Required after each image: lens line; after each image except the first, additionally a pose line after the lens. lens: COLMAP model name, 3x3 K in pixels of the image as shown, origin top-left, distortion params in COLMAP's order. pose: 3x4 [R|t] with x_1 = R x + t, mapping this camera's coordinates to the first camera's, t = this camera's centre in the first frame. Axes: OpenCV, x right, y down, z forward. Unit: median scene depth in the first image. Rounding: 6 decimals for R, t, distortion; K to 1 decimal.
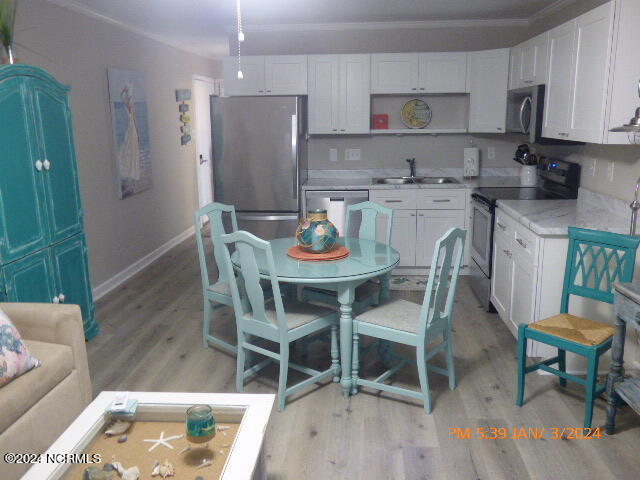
lens RADIAL K [[565.6, 0, 319.0], [0, 565.6, 240.0], [0, 0, 1]] dist [-0.001042, -0.017939]
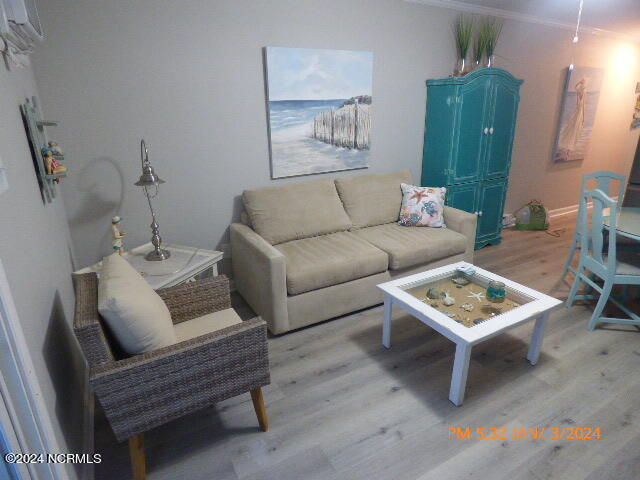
lens RADIAL K [[390.2, 0, 326.5], [0, 390.2, 238.3], [0, 0, 1]] dist [0.000554, -0.000182]
pose [[0.560951, 0.278671, -0.779536, 0.238275], [-0.190504, 0.959822, 0.206034, 0.025352], [0.805631, 0.032930, 0.591501, -0.045541]]
